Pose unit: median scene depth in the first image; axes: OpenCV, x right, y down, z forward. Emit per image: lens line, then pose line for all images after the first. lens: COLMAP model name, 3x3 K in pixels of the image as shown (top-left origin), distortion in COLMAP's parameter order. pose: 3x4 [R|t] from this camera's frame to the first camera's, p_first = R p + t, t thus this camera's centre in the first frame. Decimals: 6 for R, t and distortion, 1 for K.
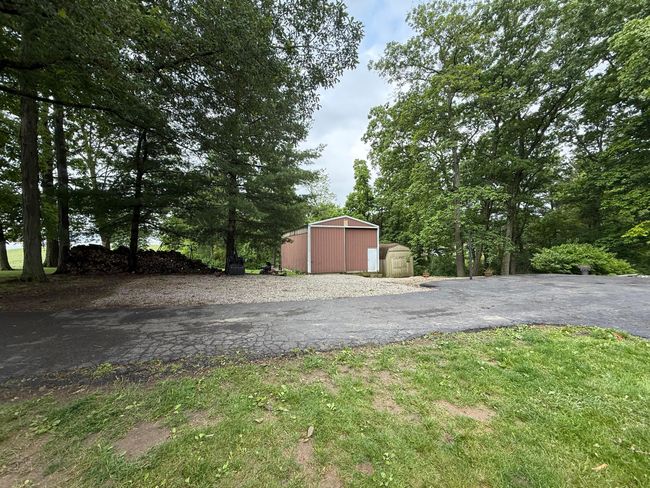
lens RADIAL K [[256.5, 0, 325.1], [0, 256.5, 246.1], [0, 0, 1]] dist [0.000214, -0.000239]
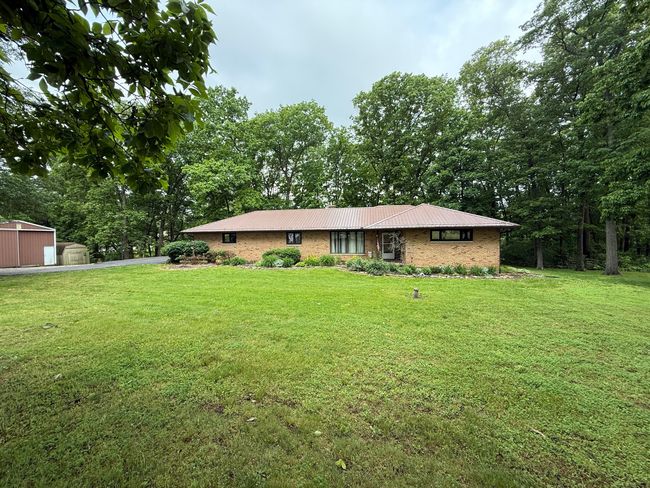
lens RADIAL K [[256.5, 0, 325.2], [0, 256.5, 243.0], [0, 0, 1]] dist [0.000214, -0.000239]
pose [[0.476533, -0.009518, 0.879105, -0.289214], [0.002387, 0.999952, 0.009532, -0.018592], [-0.879153, -0.002444, 0.476533, -0.845063]]
